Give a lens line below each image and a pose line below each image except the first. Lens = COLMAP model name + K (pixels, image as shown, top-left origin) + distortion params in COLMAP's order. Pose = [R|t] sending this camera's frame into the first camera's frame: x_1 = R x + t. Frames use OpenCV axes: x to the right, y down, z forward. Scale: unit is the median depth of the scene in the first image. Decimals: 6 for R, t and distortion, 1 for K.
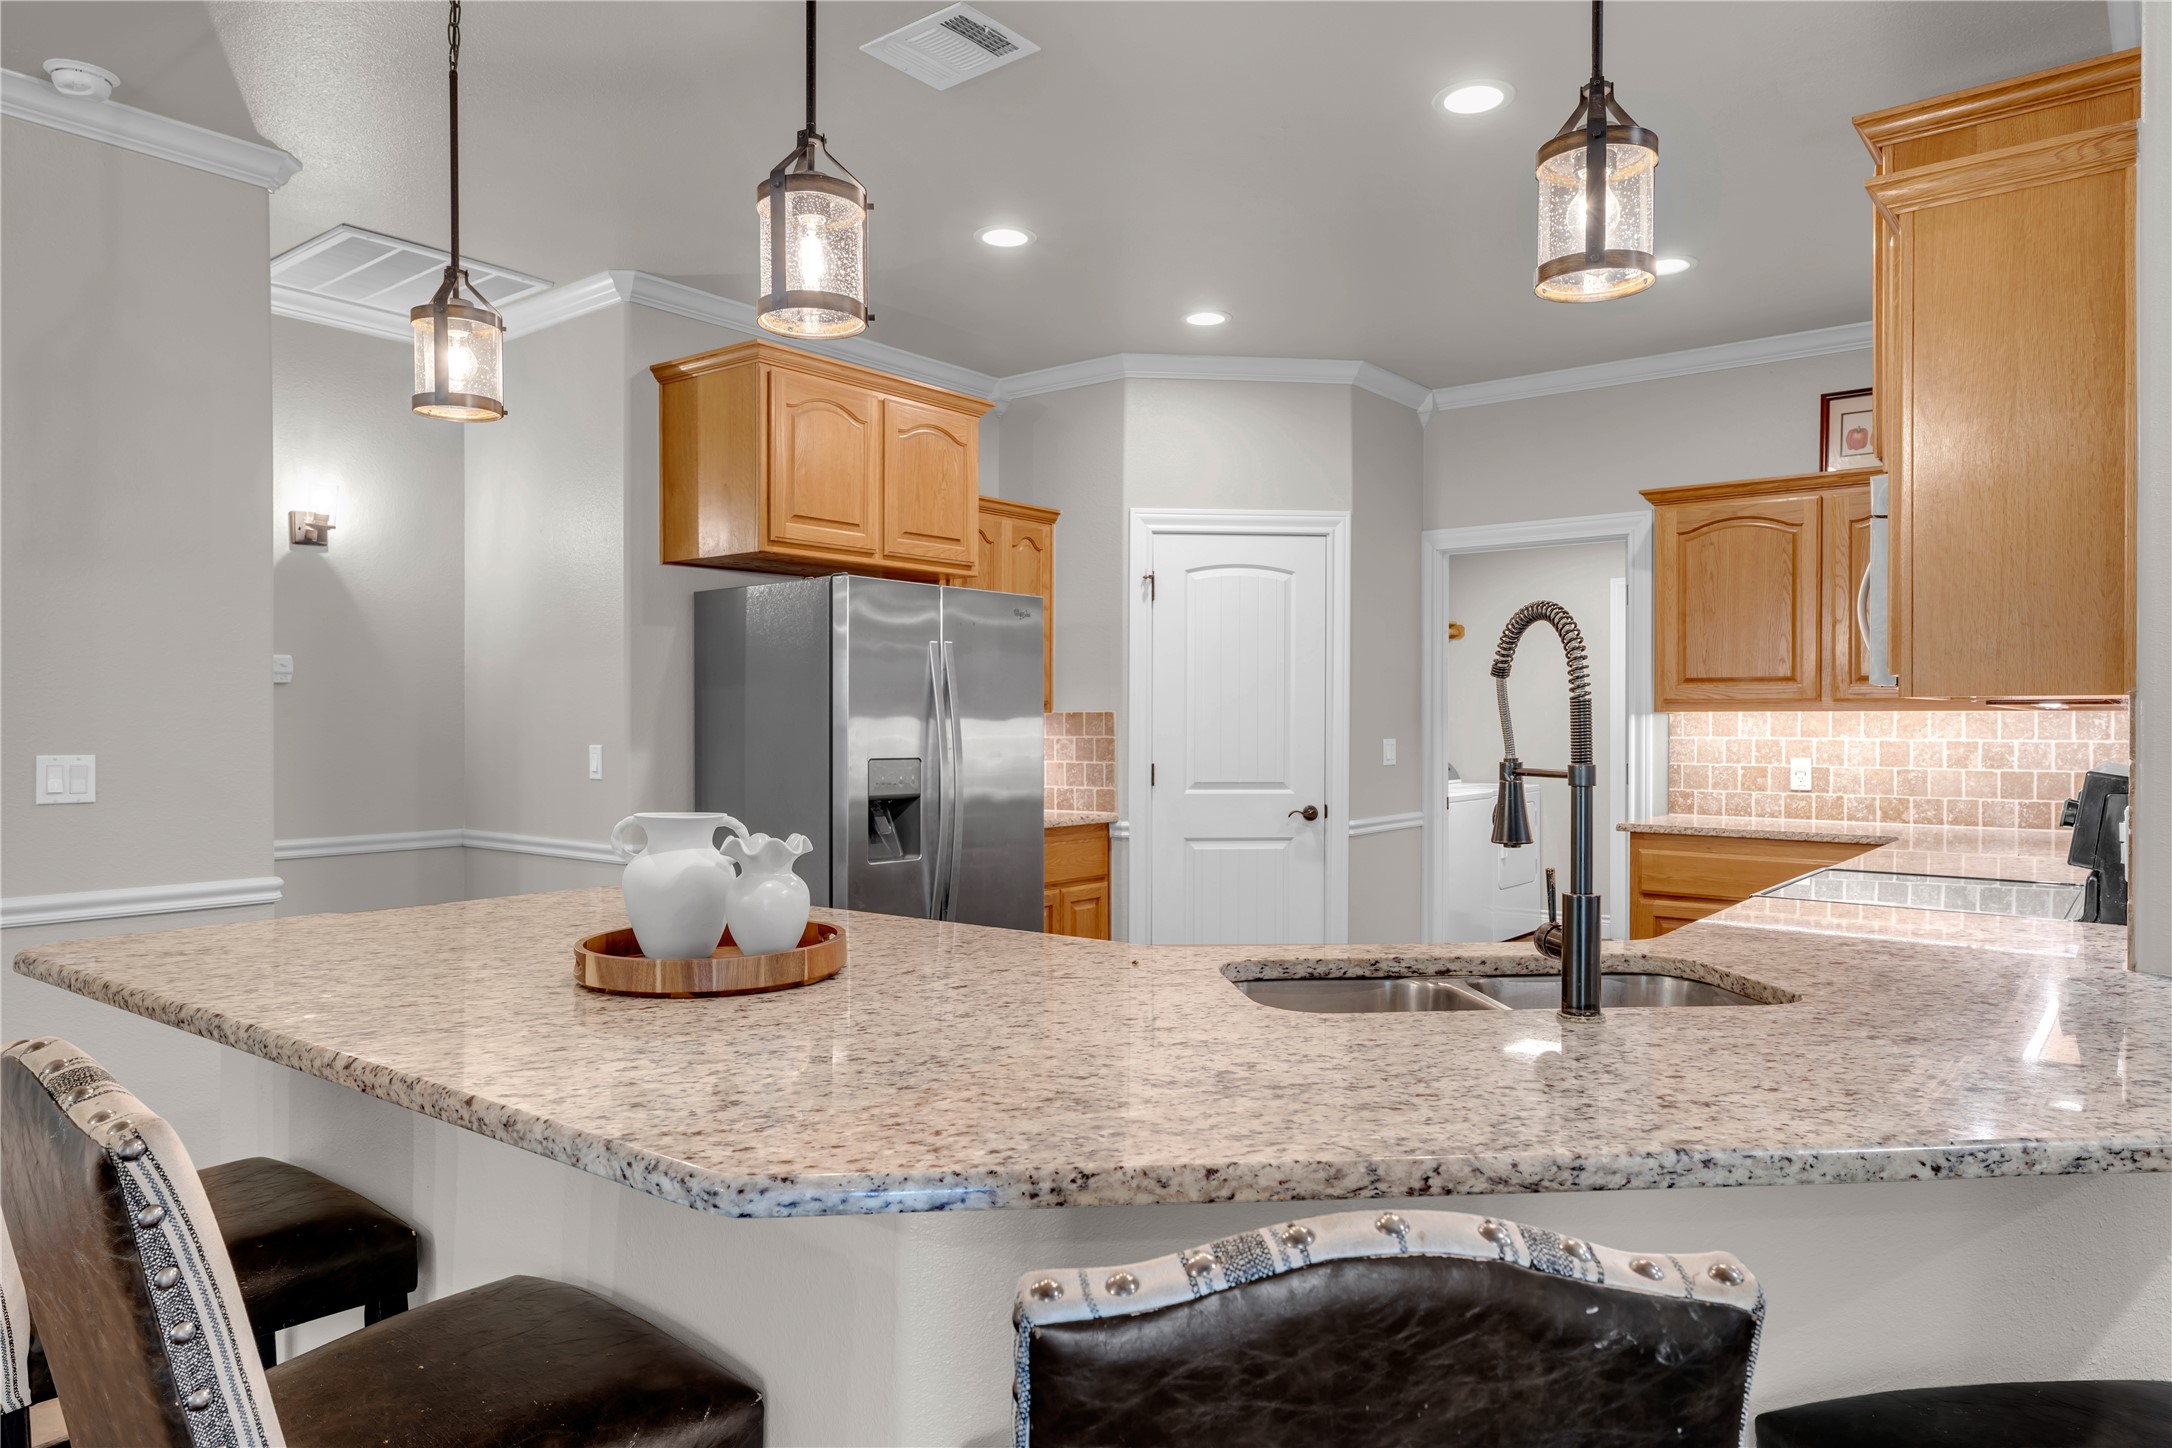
lens RADIAL K [[1366.4, 0, 1085.4], [0, 1366.4, 725.0], [0, 0, 1]] dist [-0.002589, -0.000212]
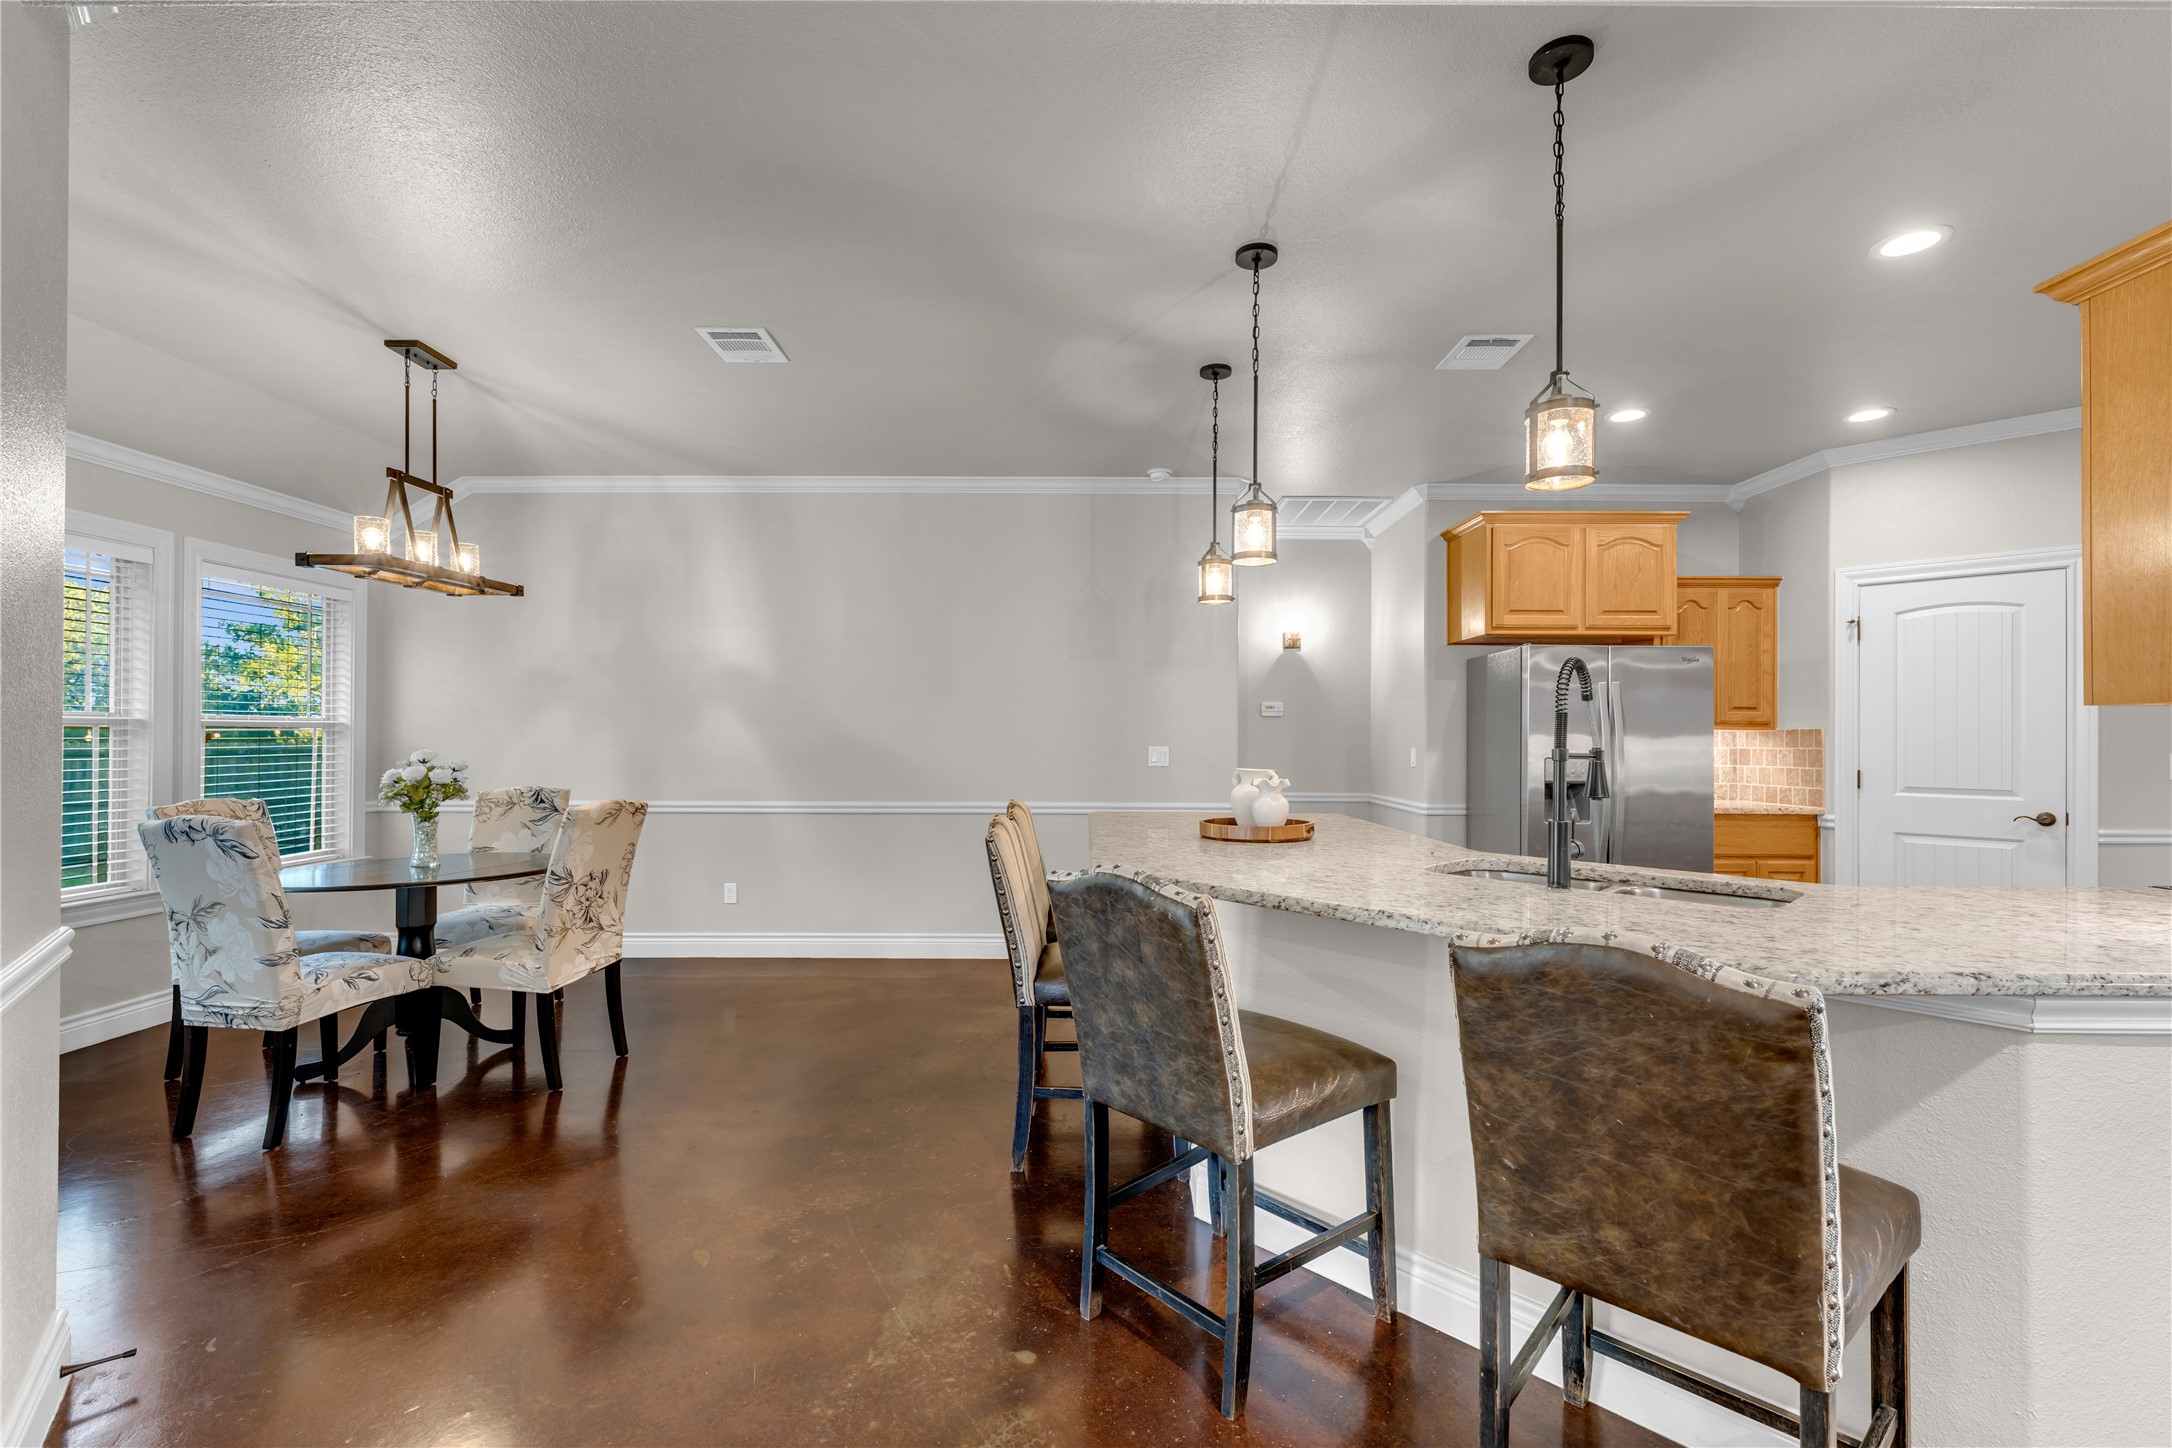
lens RADIAL K [[872.6, 0, 1086.1], [0, 872.6, 728.5], [0, 0, 1]] dist [0.002316, -0.000015]
pose [[0.629491, -0.004506, -0.776994, 0.237520], [-0.007873, 0.999895, -0.012177, 0.005654], [0.776968, 0.013782, 0.629390, -0.056382]]
